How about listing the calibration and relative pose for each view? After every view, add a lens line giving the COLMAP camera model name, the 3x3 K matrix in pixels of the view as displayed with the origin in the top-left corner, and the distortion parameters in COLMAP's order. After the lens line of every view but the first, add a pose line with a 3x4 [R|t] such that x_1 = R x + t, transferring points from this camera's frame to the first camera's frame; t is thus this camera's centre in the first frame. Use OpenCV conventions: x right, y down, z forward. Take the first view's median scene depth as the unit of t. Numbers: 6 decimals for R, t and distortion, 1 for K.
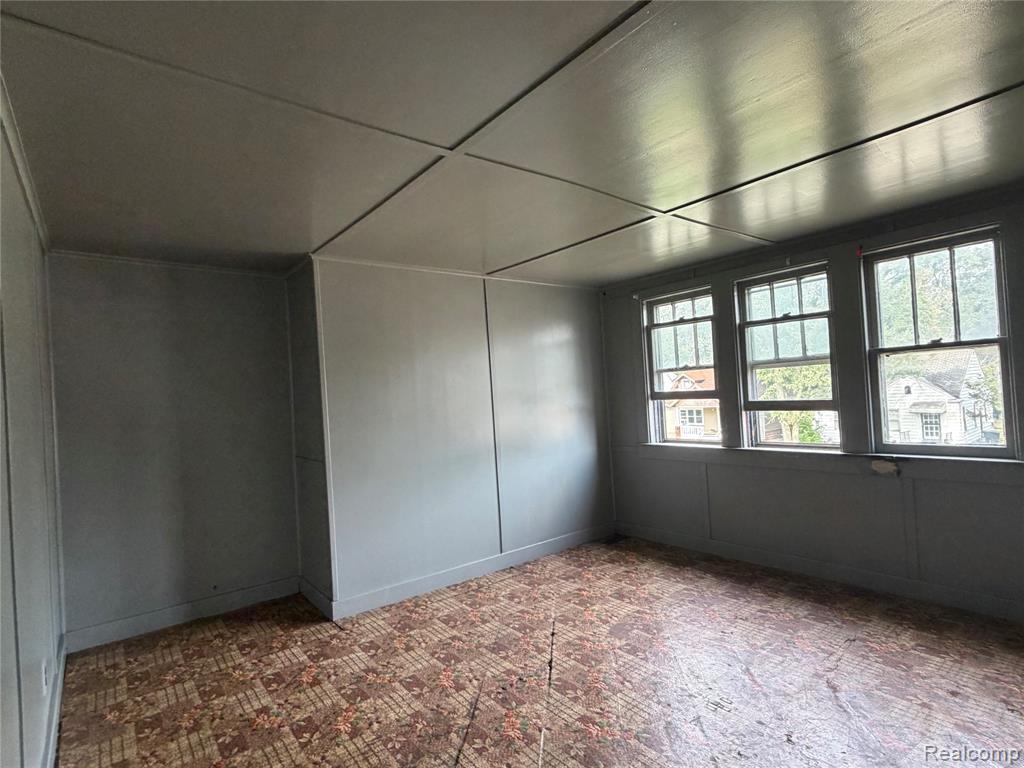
lens RADIAL K [[524.4, 0, 510.9], [0, 524.4, 384.7], [0, 0, 1]] dist [0.001285, 0.001741]
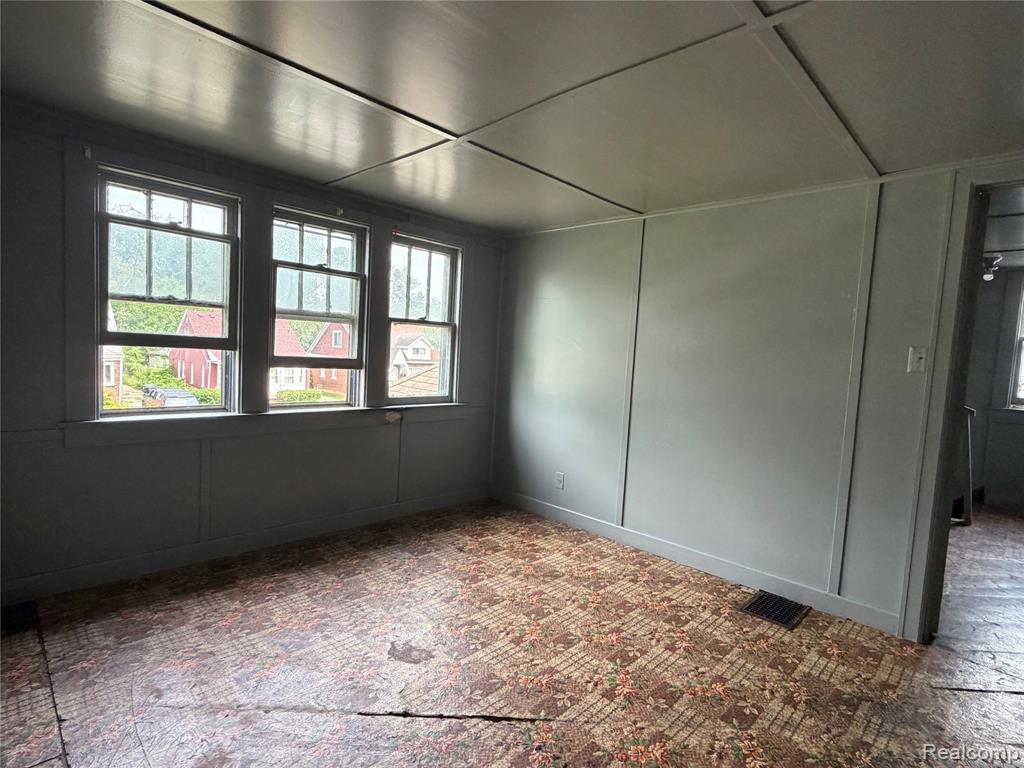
lens RADIAL K [[525.8, 0, 512.0], [0, 525.8, 384.0], [0, 0, 1]] dist [0.001631, 0.001815]
pose [[-0.128647, -0.021663, 0.991454, -0.533877], [-0.068924, 0.997539, 0.012853, 0.049263], [-0.989292, -0.066682, -0.129824, 0.920538]]
